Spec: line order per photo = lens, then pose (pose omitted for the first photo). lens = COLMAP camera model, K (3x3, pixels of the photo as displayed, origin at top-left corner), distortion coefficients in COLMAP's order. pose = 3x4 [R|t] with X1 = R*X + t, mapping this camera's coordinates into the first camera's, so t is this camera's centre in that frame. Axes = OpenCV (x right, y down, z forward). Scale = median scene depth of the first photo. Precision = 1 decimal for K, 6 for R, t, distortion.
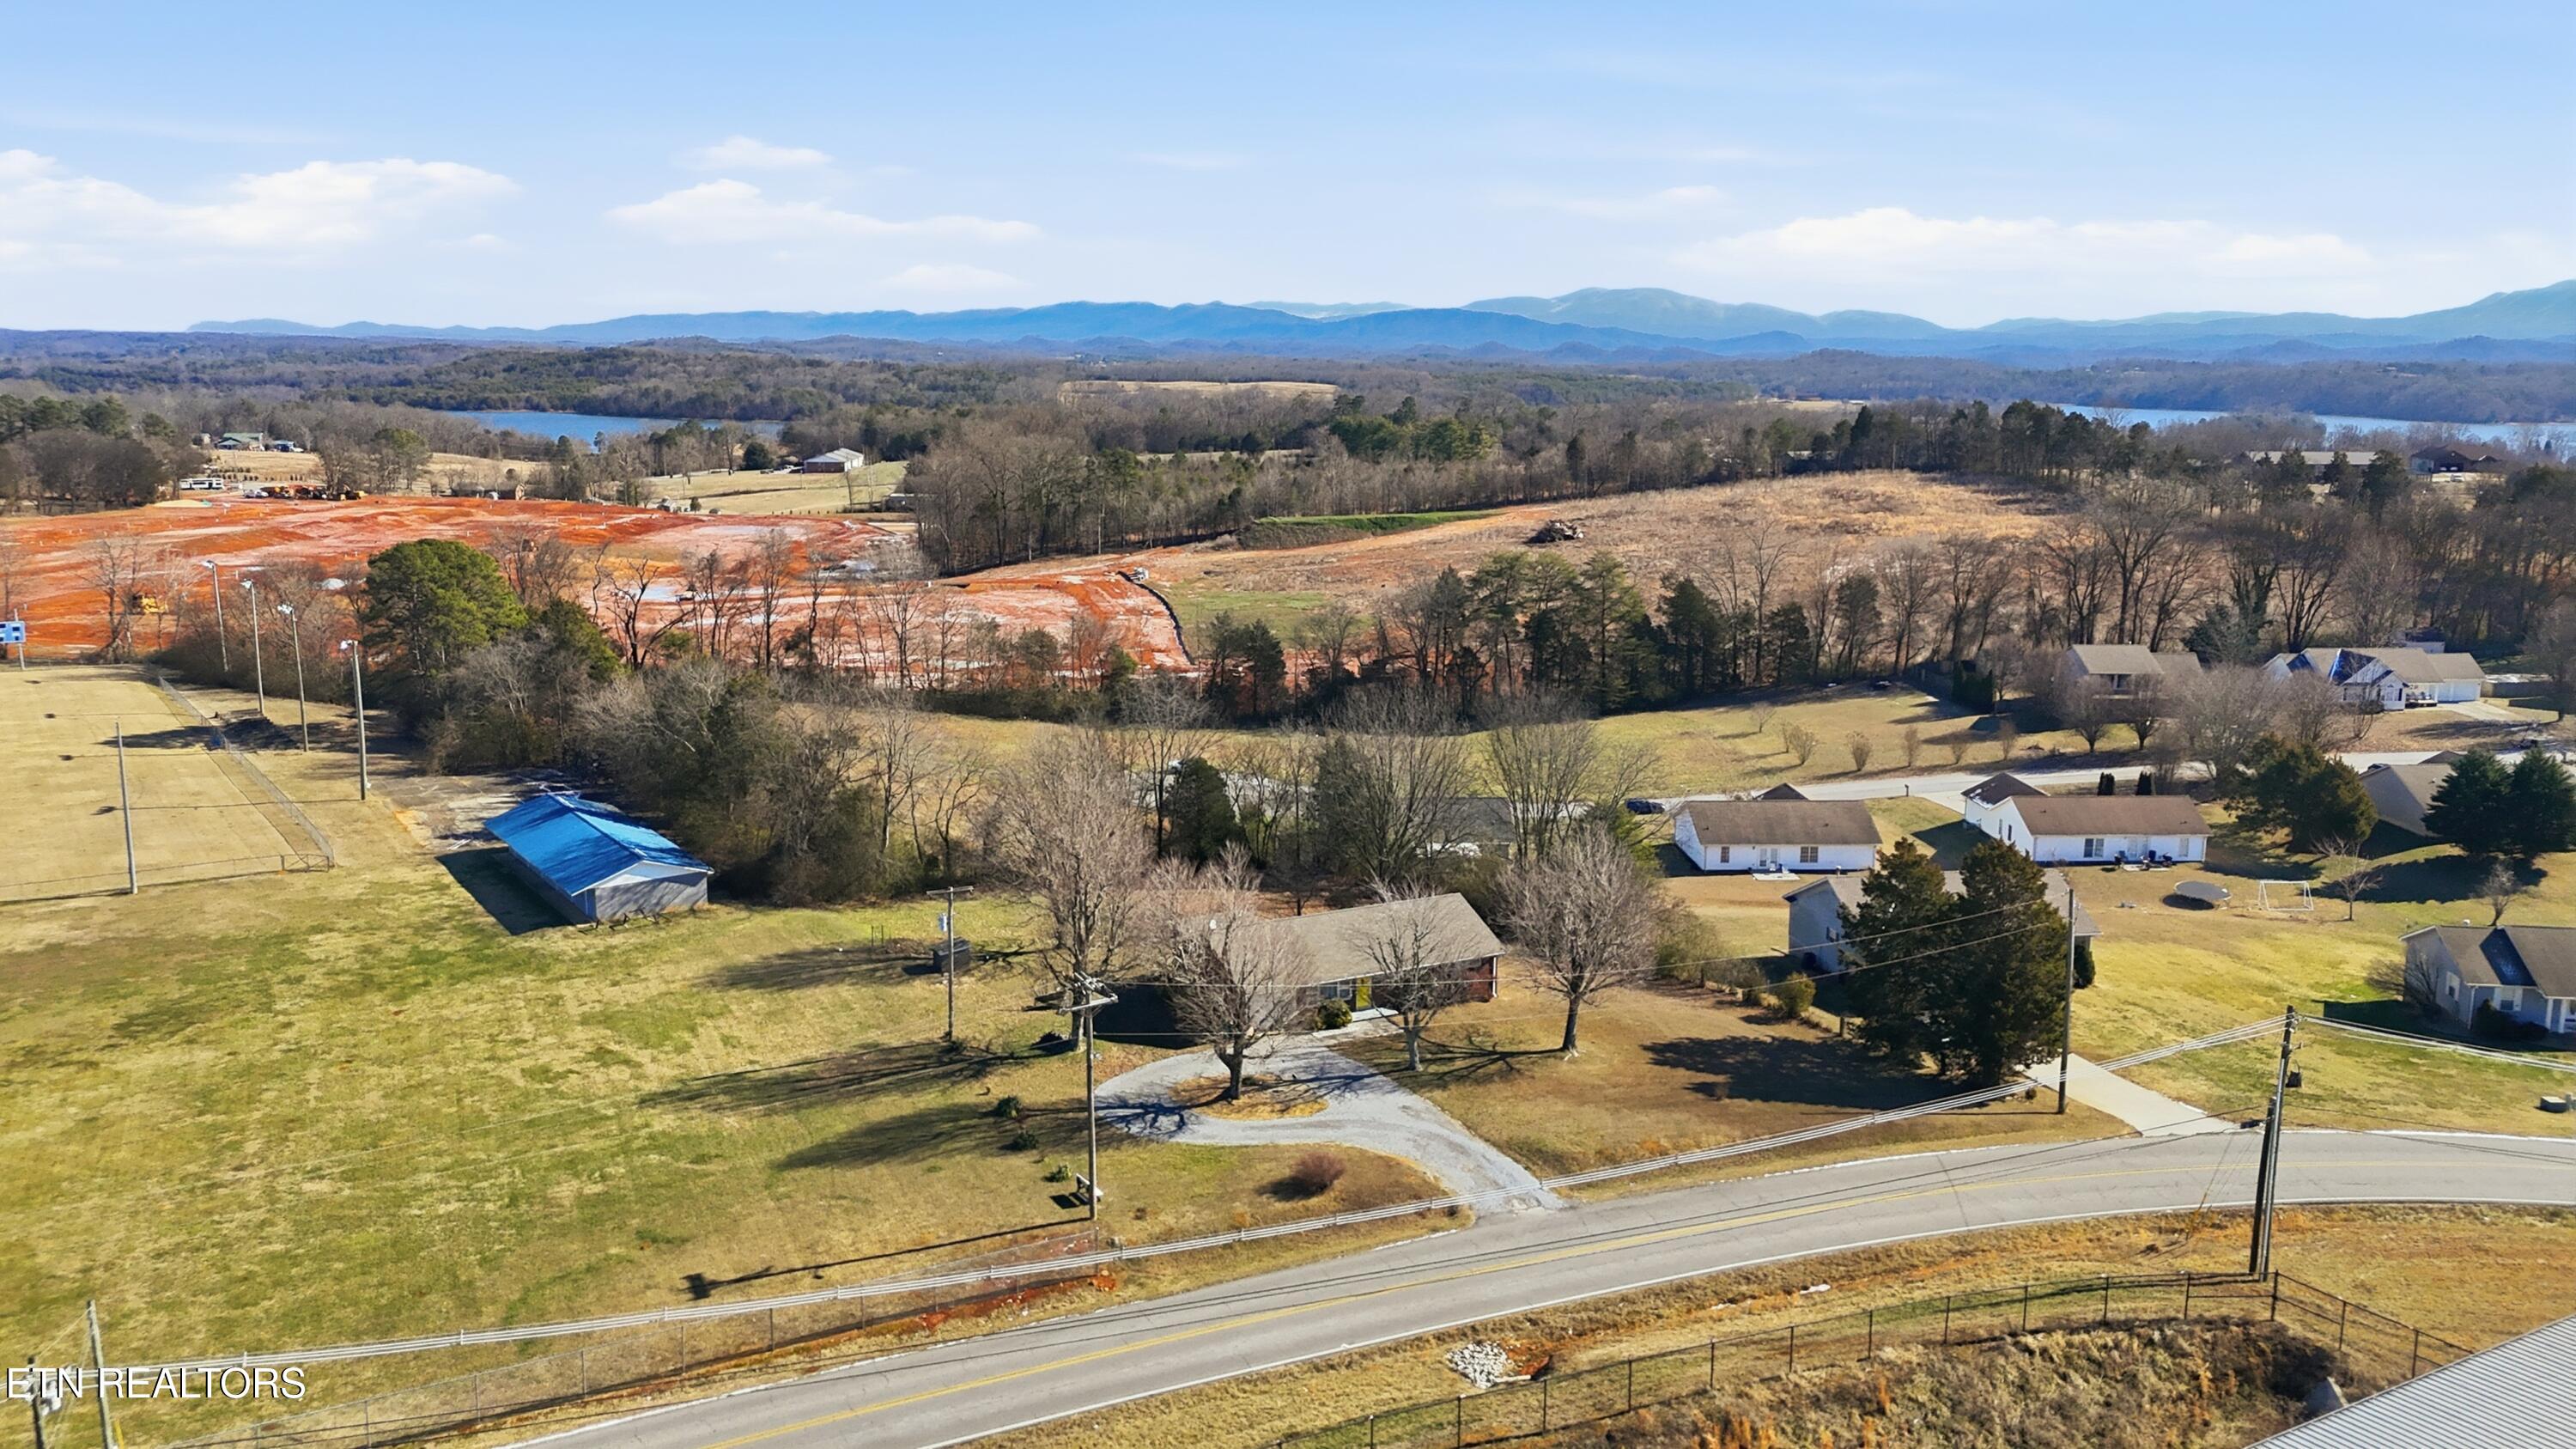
lens RADIAL K [[1836.6, 0, 1288.0], [0, 1836.6, 724.5], [0, 0, 1]] dist [0.103503, -0.122623]
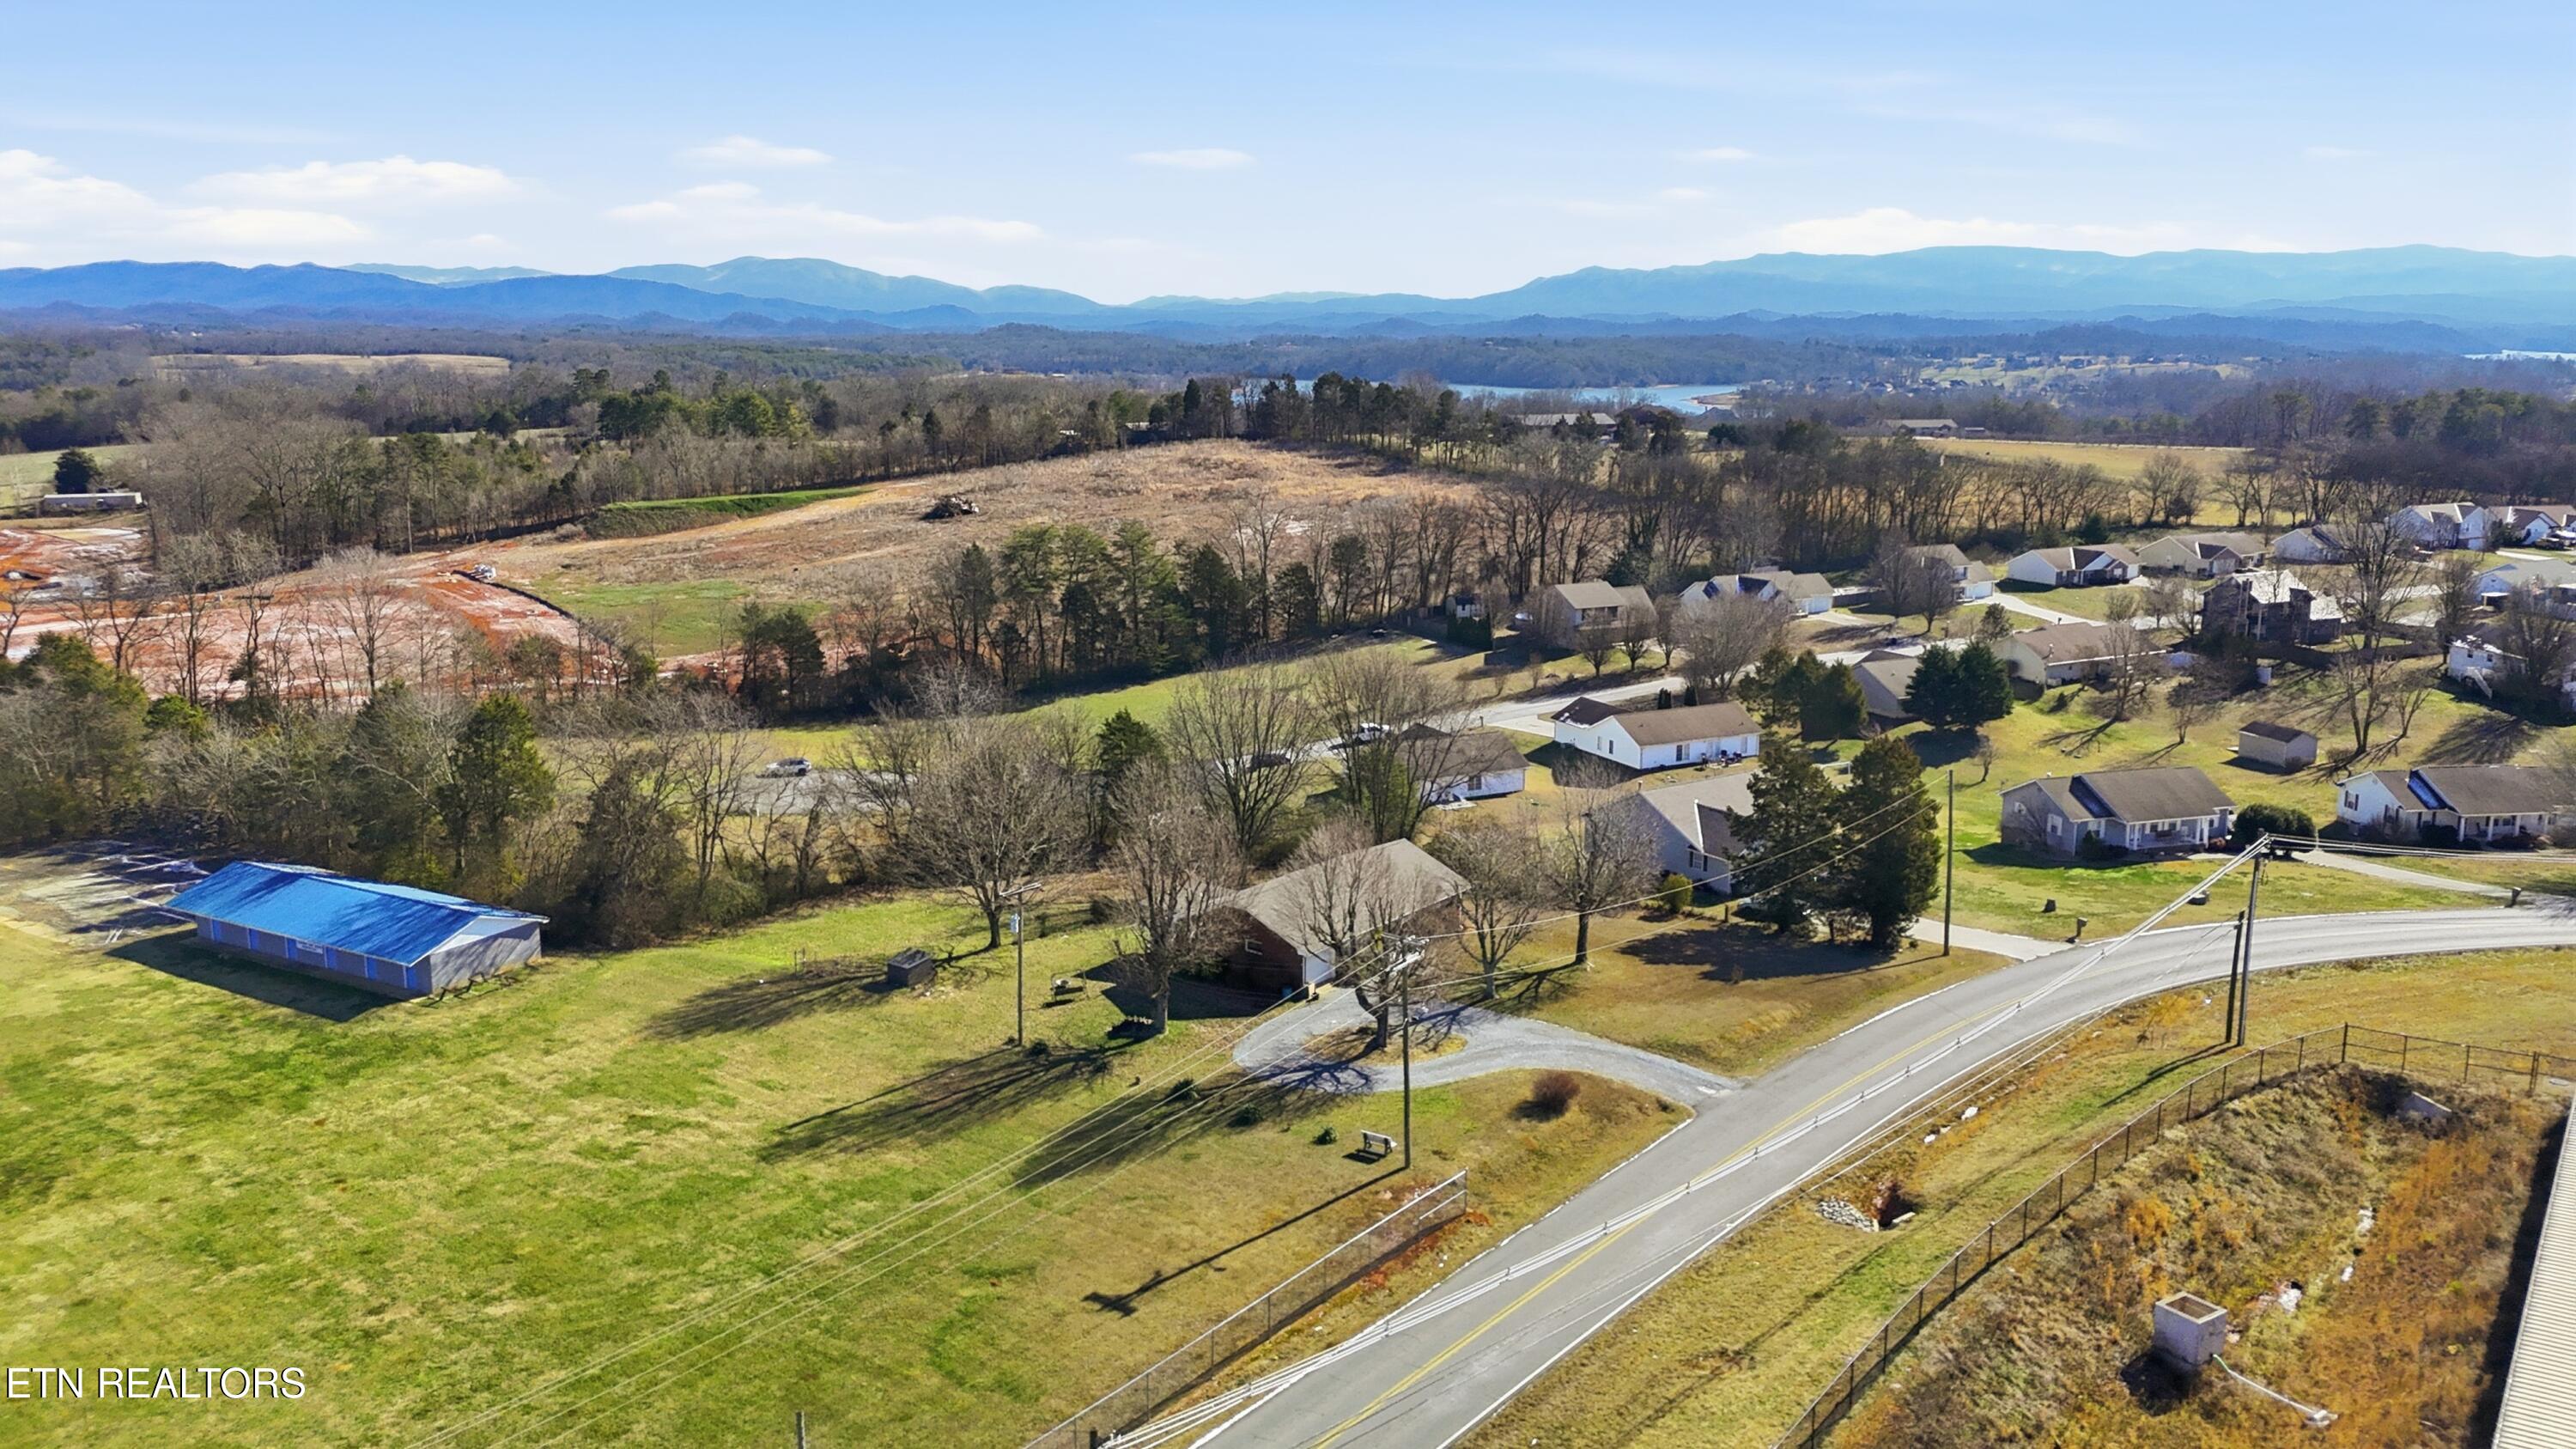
lens RADIAL K [[1836.6, 0, 1288.0], [0, 1836.6, 724.5], [0, 0, 1]] dist [0.103503, -0.122623]
pose [[0.911503, -0.089831, 0.401363, -0.165640], [0.084211, 0.995945, 0.031662, -0.005922], [-0.402579, 0.004939, 0.915372, 0.022012]]
